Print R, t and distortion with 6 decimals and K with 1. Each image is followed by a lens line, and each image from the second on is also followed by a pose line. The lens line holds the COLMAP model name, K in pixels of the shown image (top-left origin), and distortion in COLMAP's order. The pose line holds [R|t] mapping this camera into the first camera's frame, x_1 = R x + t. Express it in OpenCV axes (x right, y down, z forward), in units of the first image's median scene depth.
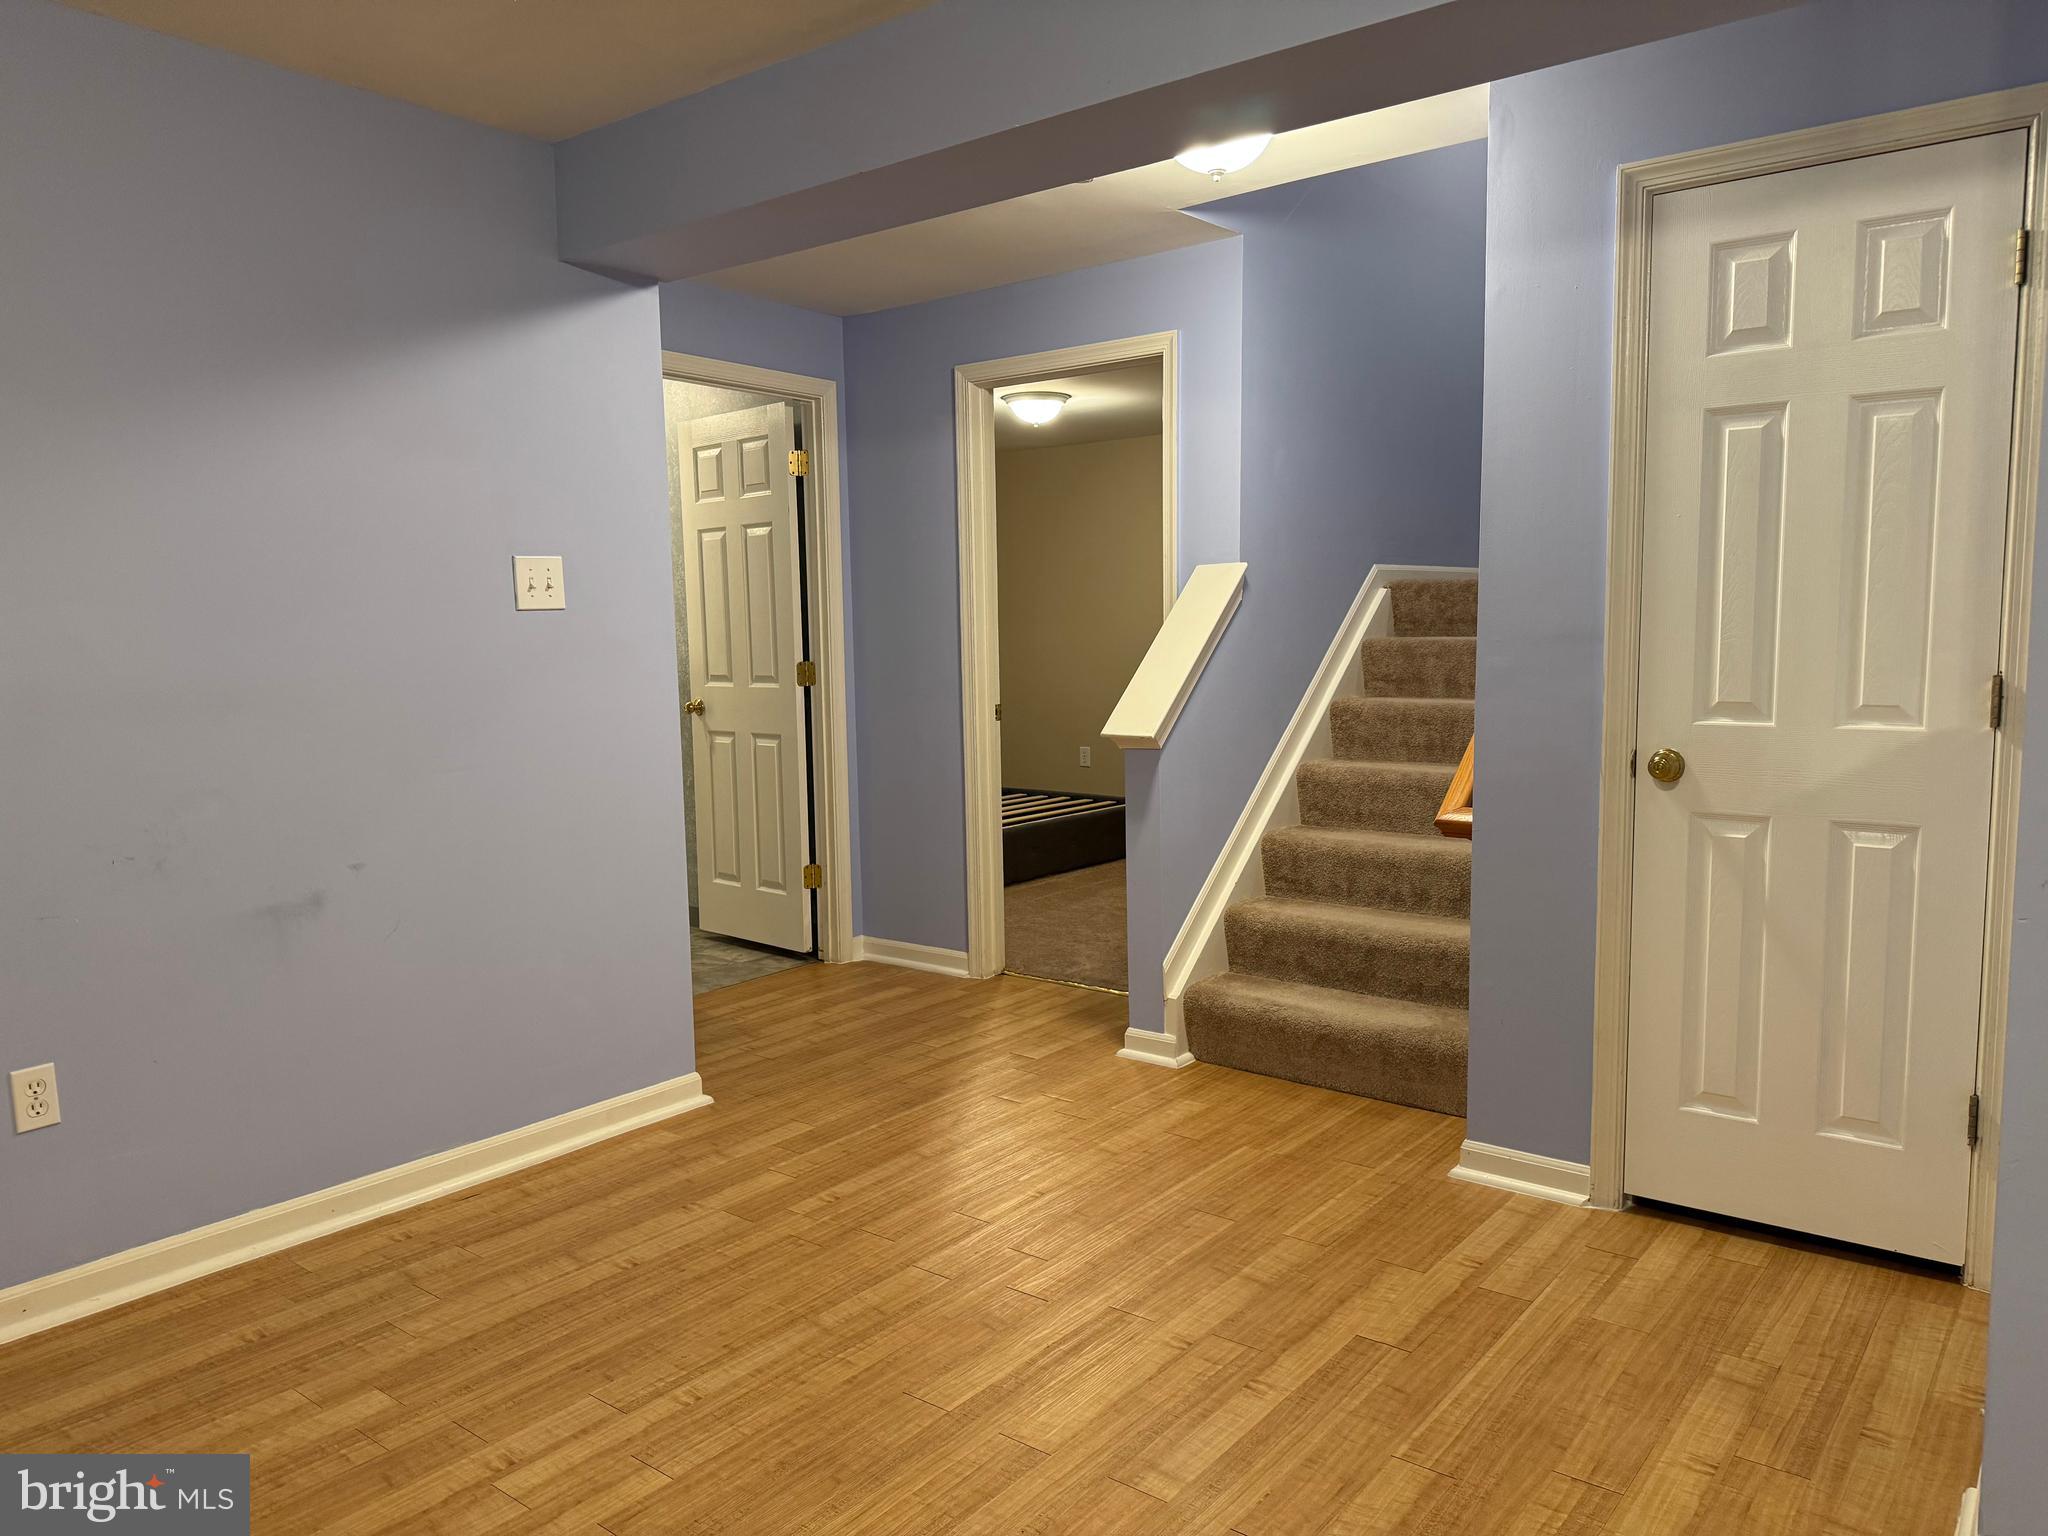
lens RADIAL K [[1441.3, 0, 1028.3], [0, 1441.3, 765.3], [0, 0, 1]] dist [0.038650, -0.023599]
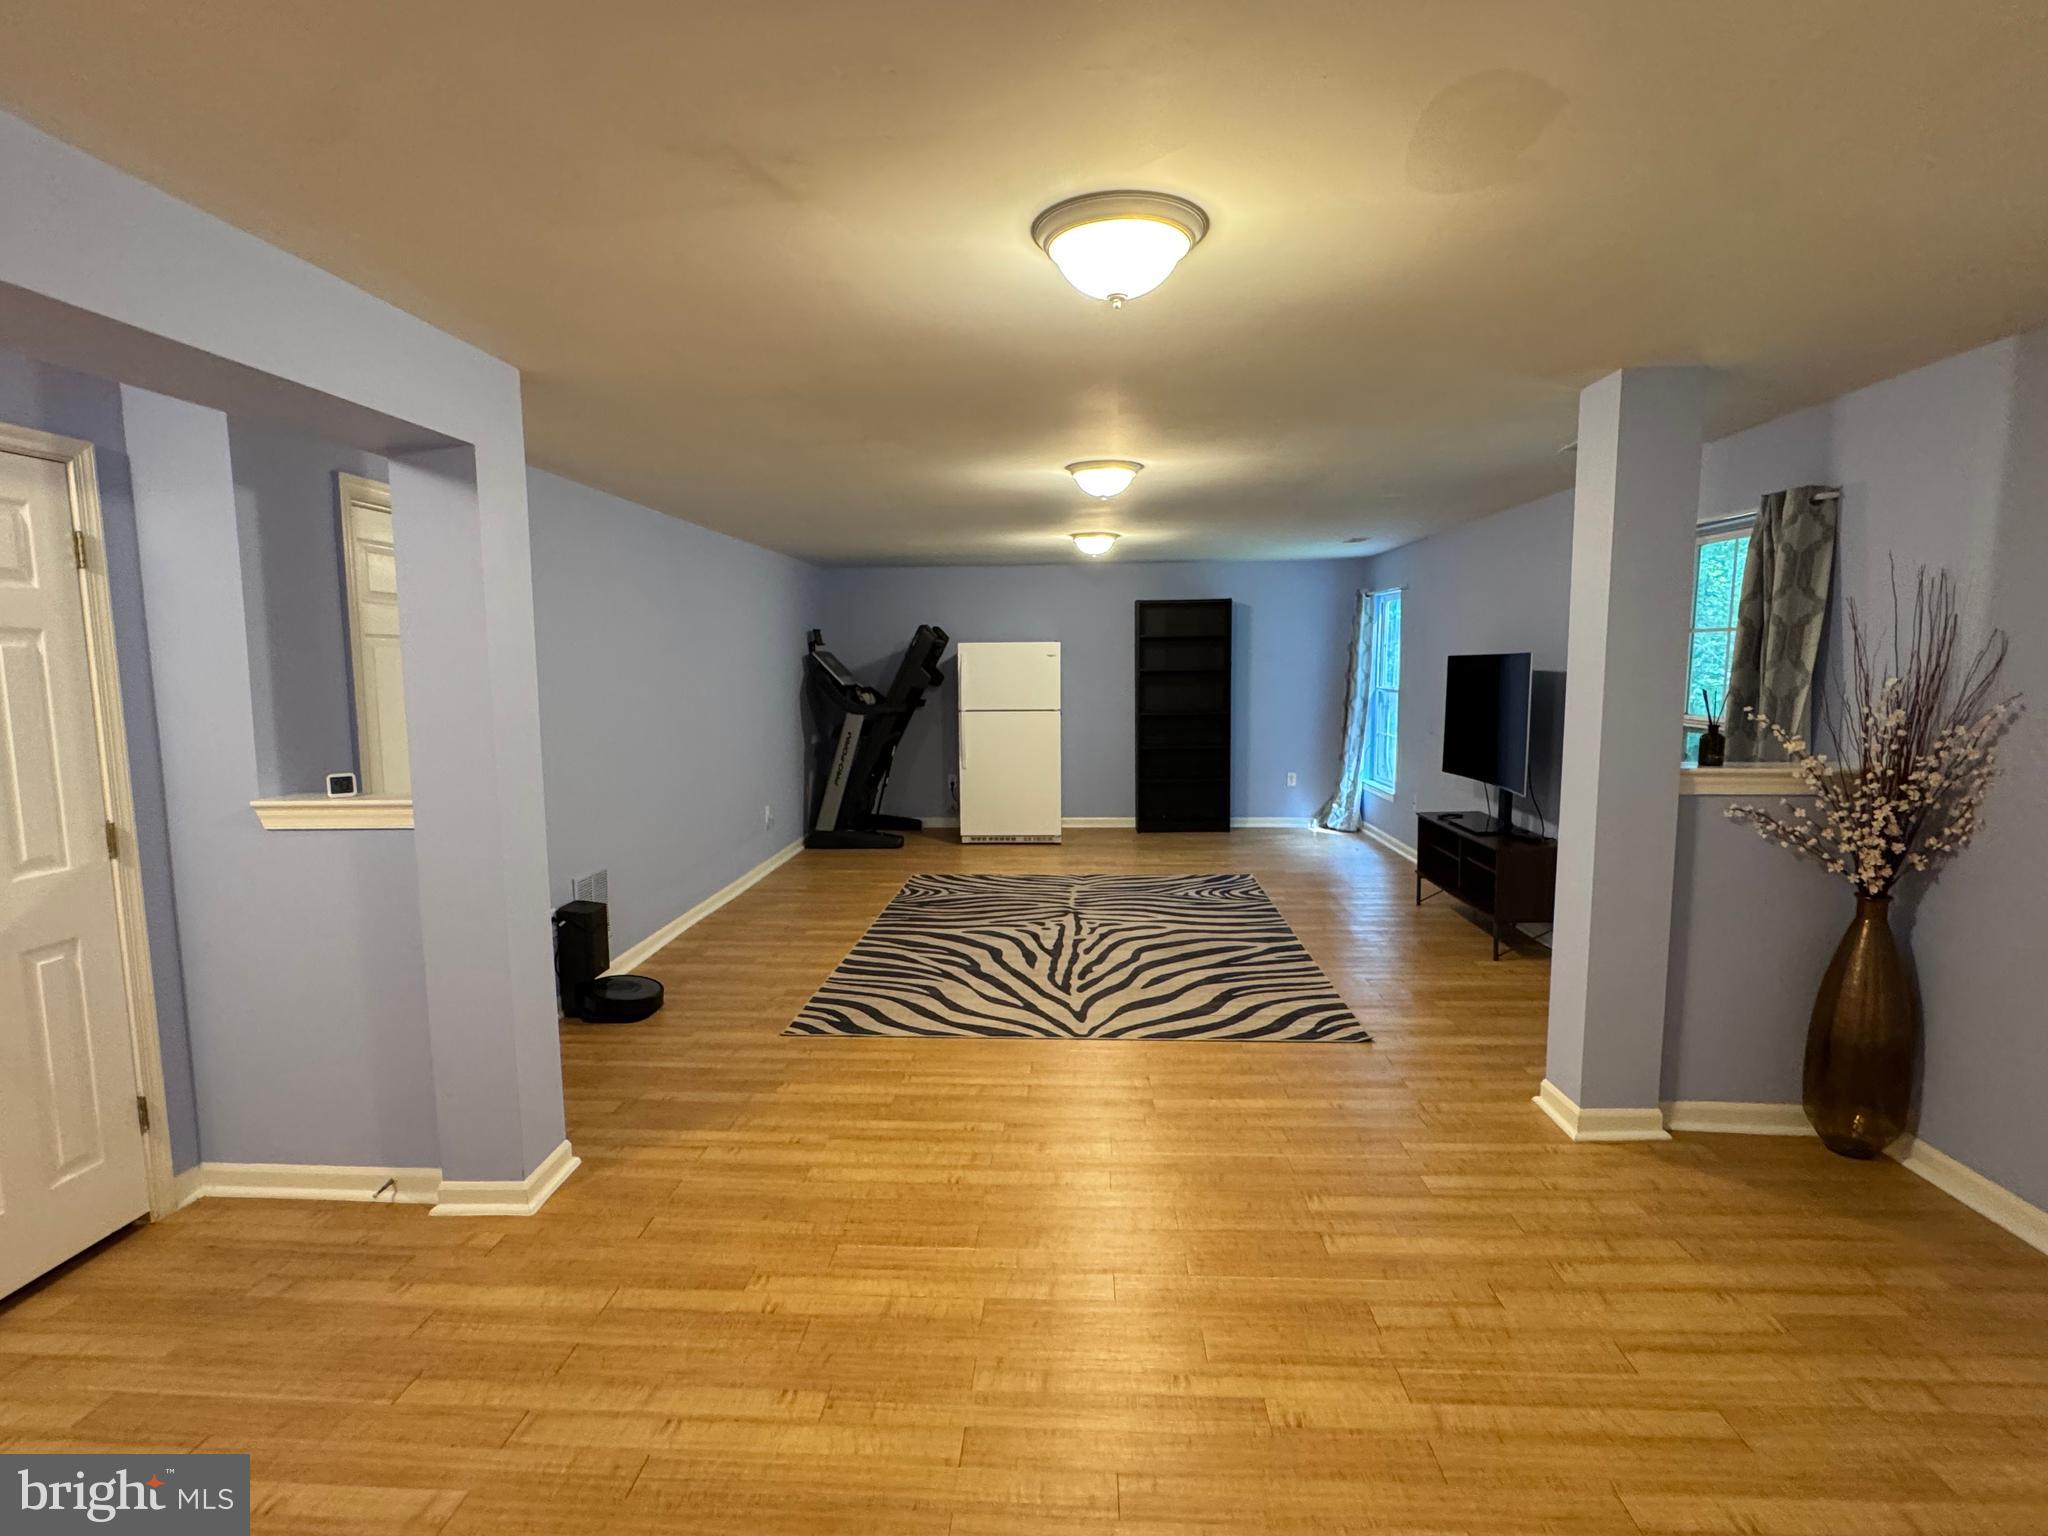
lens RADIAL K [[996.1, 0, 1017.9], [0, 996.1, 767.5], [0, 0, 1]] dist [-0.005540, 0.001346]
pose [[-0.563617, -0.065850, 0.823407, -0.684478], [0.093750, 0.985277, 0.142967, -0.172587], [-0.820699, 0.157773, -0.549146, 0.760995]]
